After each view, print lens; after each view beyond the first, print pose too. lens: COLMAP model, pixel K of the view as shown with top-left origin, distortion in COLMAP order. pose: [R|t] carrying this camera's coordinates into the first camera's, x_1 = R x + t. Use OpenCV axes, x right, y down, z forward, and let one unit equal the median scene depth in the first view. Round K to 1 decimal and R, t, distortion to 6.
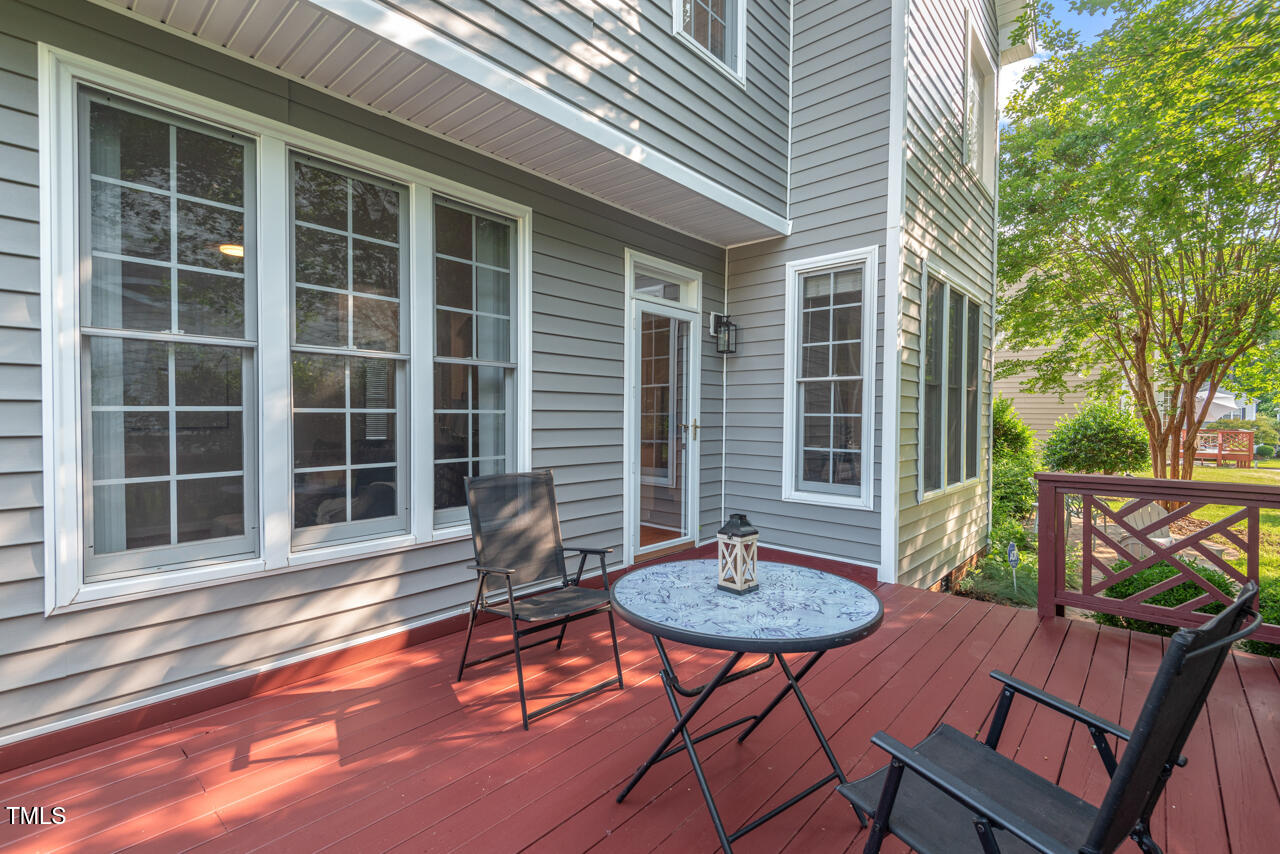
lens RADIAL K [[576.0, 0, 647.4], [0, 576.0, 424.7], [0, 0, 1]] dist [0.002157, -0.009584]
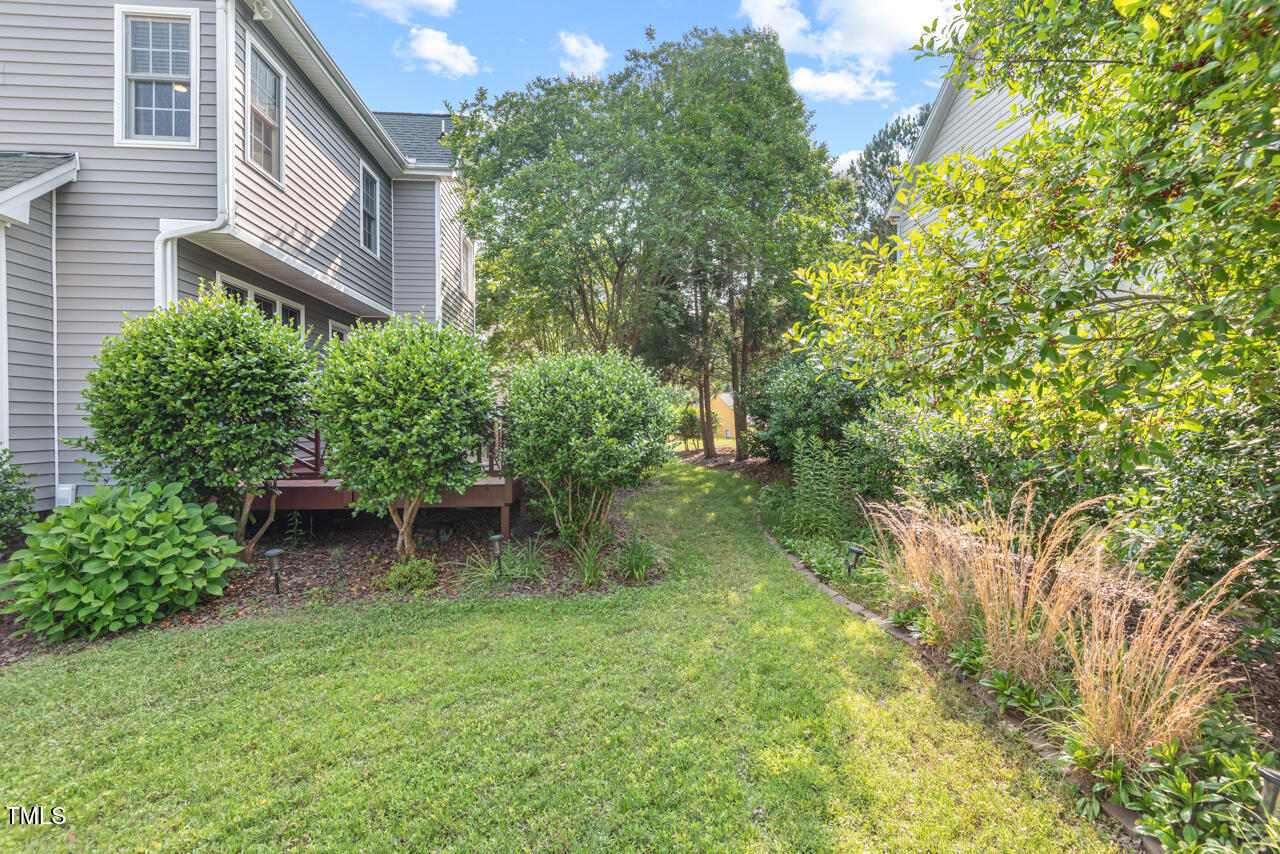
lens RADIAL K [[576.0, 0, 647.4], [0, 576.0, 424.7], [0, 0, 1]] dist [0.002157, -0.009584]
pose [[0.687178, -0.008447, 0.726440, -0.243039], [0.015812, 0.999869, -0.003331, 0.043548], [-0.726317, 0.013776, 0.687222, -0.442576]]
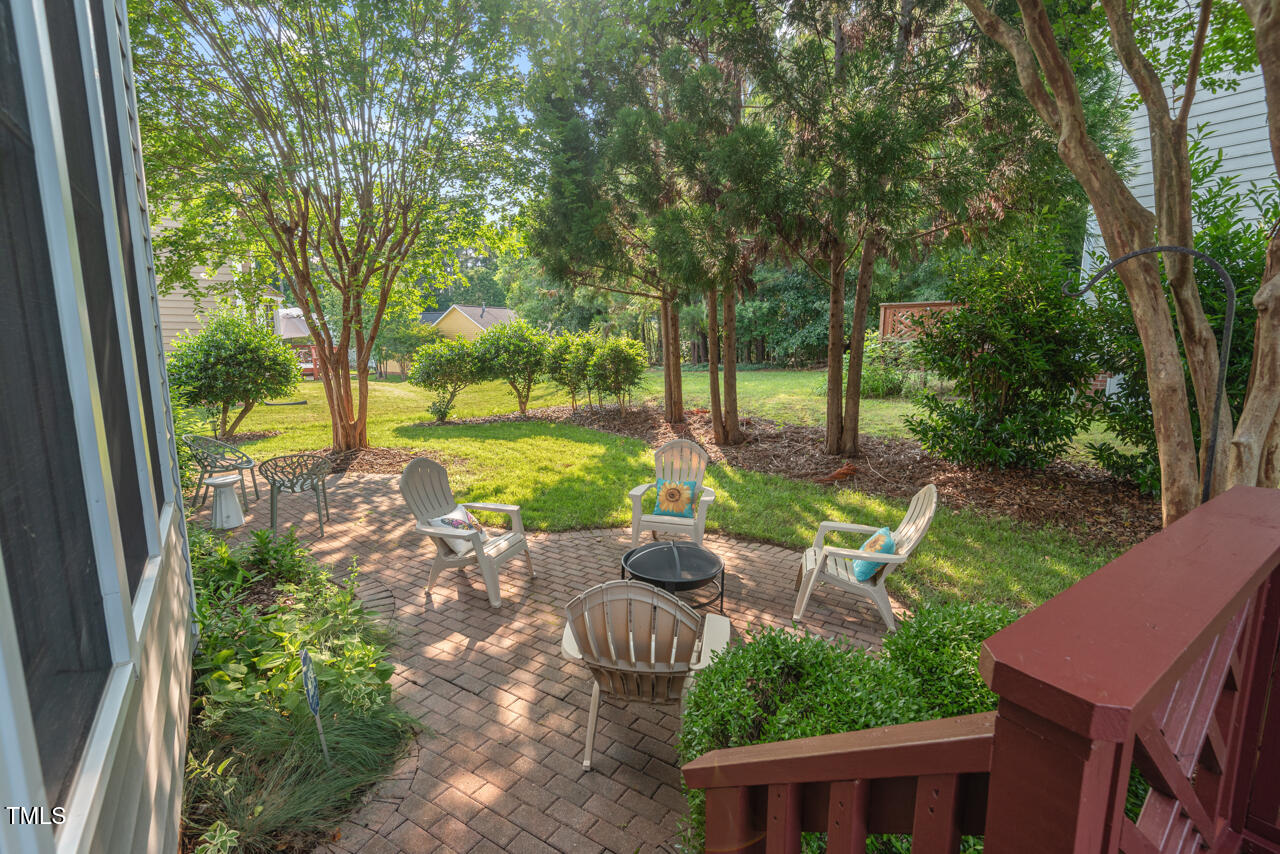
lens RADIAL K [[576.0, 0, 647.4], [0, 576.0, 424.7], [0, 0, 1]] dist [0.002157, -0.009584]
pose [[0.217167, -0.153429, 0.964001, 0.156880], [0.015591, 0.987989, 0.153735, -0.001947], [-0.976010, -0.018357, 0.216951, 0.311348]]
